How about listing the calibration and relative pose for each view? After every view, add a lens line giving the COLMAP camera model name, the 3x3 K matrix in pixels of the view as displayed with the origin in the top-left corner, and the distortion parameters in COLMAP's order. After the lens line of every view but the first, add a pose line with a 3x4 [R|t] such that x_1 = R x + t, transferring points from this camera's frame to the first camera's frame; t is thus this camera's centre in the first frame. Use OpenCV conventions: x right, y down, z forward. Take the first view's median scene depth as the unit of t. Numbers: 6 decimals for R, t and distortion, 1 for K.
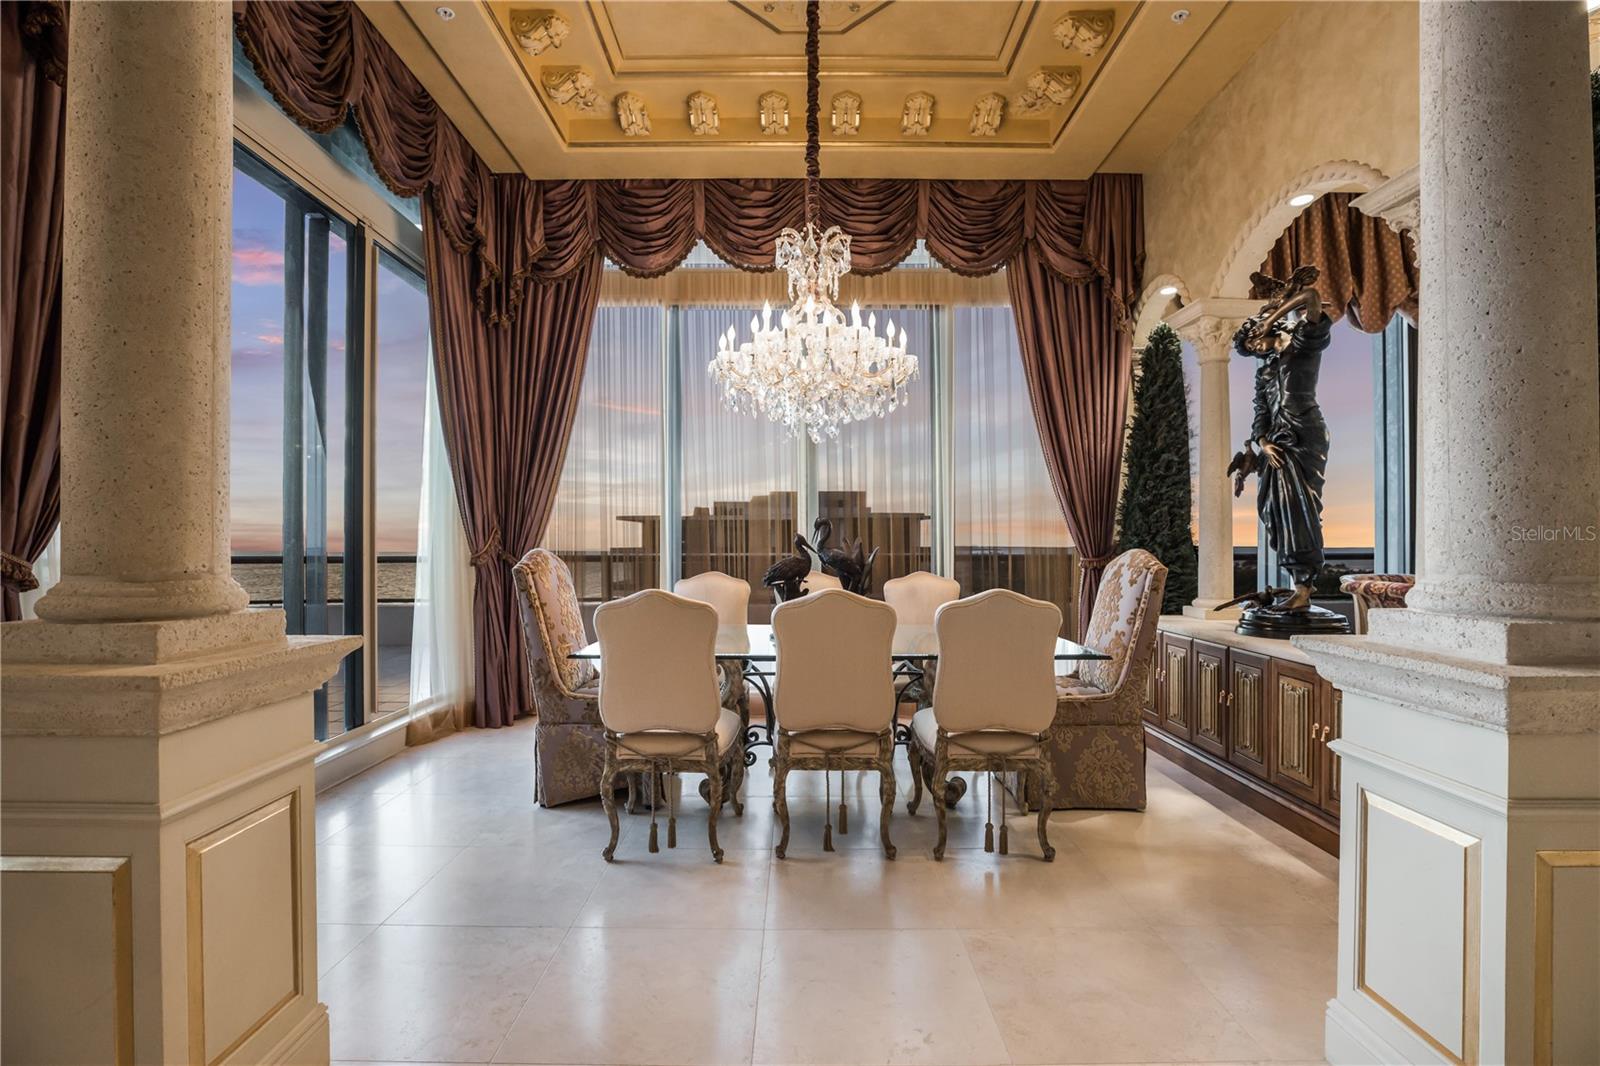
lens RADIAL K [[730.4, 0, 798.2], [0, 730.4, 540.5], [0, 0, 1]] dist [-0.021709, 0.002882]
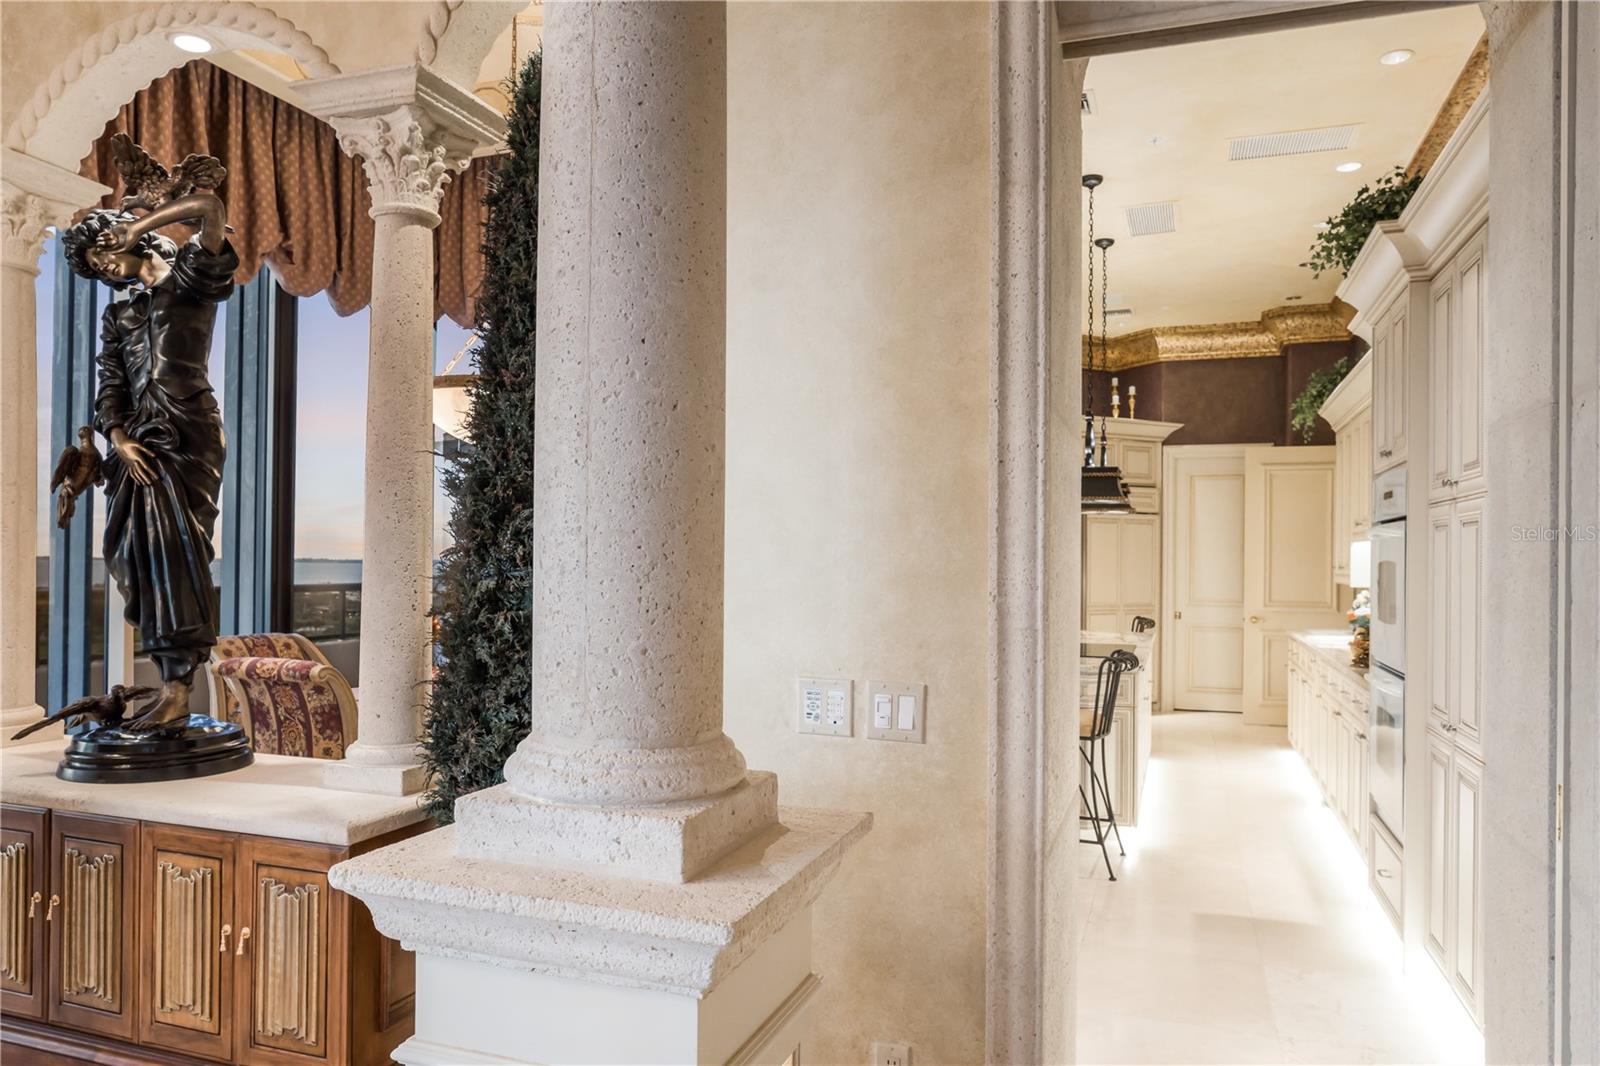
lens RADIAL K [[1071.2, 0, 816.8], [0, 1071.2, 554.9], [0, 0, 1]] dist [-0.024211, 0.013172]
pose [[0.328571, 0.011347, 0.944411, 0.036127], [-0.015818, 0.999854, -0.006510, -0.047725], [-0.944347, -0.012800, 0.328702, 0.213884]]
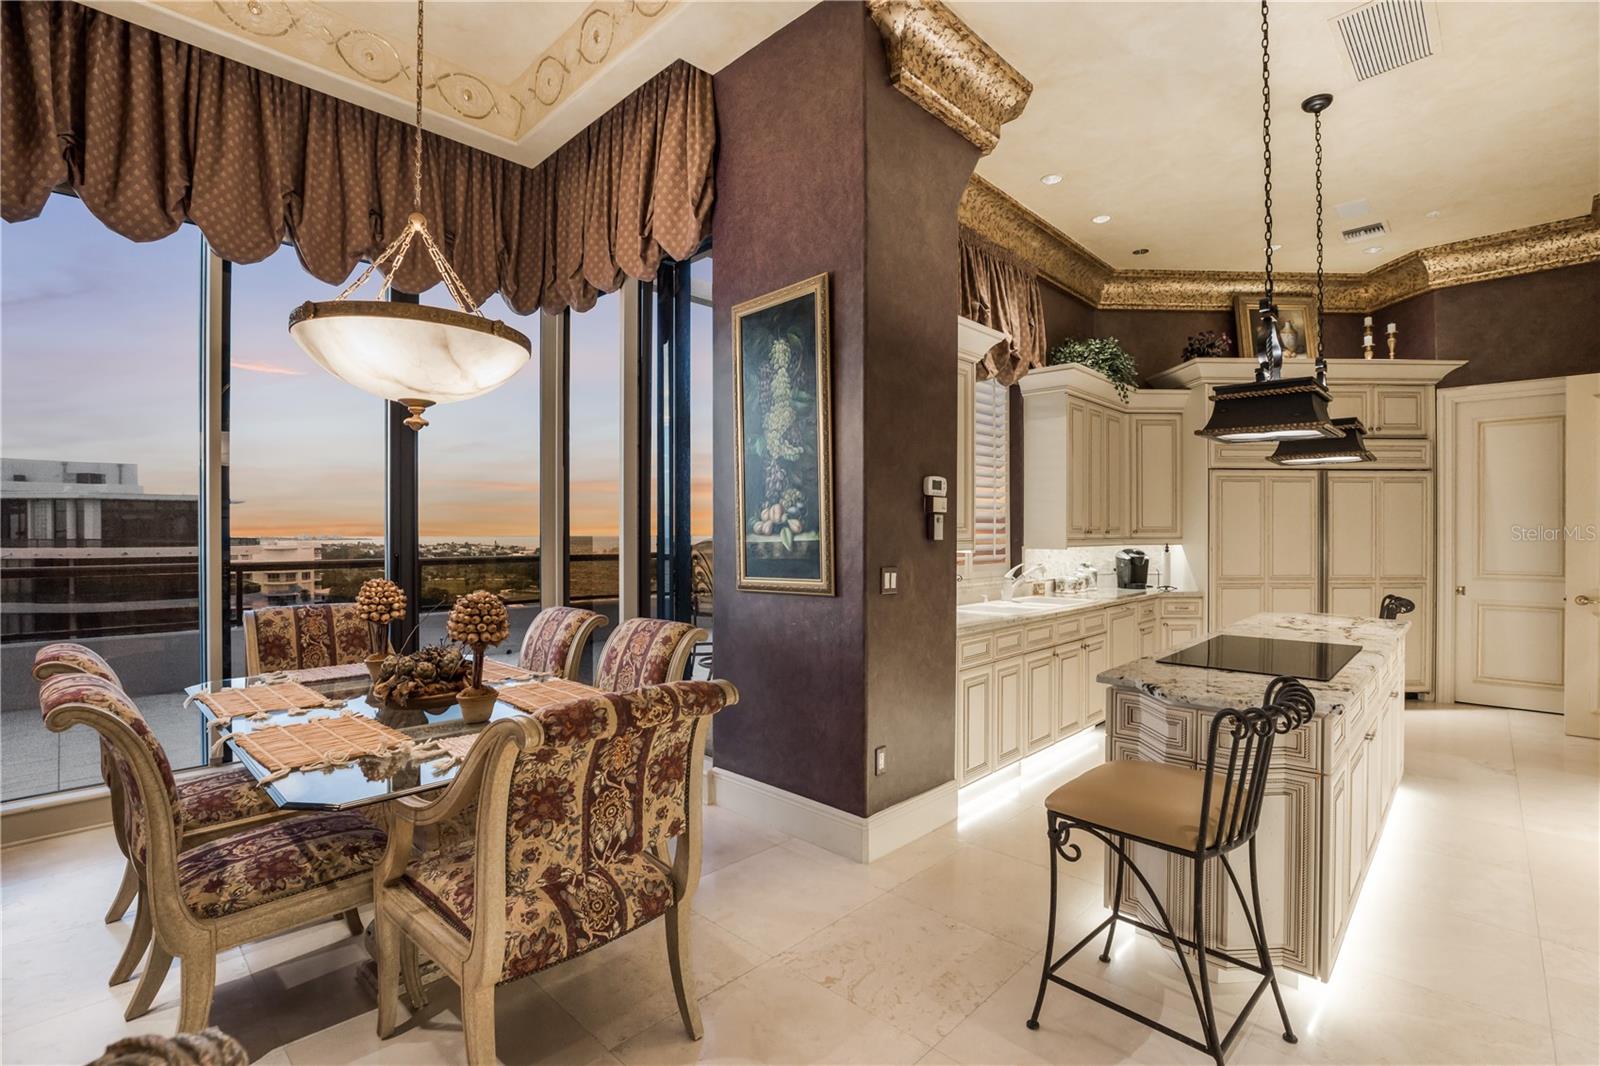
lens RADIAL K [[730.4, 0, 802.2], [0, 730.4, 537.0], [0, 0, 1]] dist [-0.021709, 0.002882]
pose [[0.694767, -0.002151, 0.719232, 0.560243], [-0.003864, 0.999970, 0.006724, -0.045827], [-0.719225, -0.007451, 0.694737, 0.194845]]
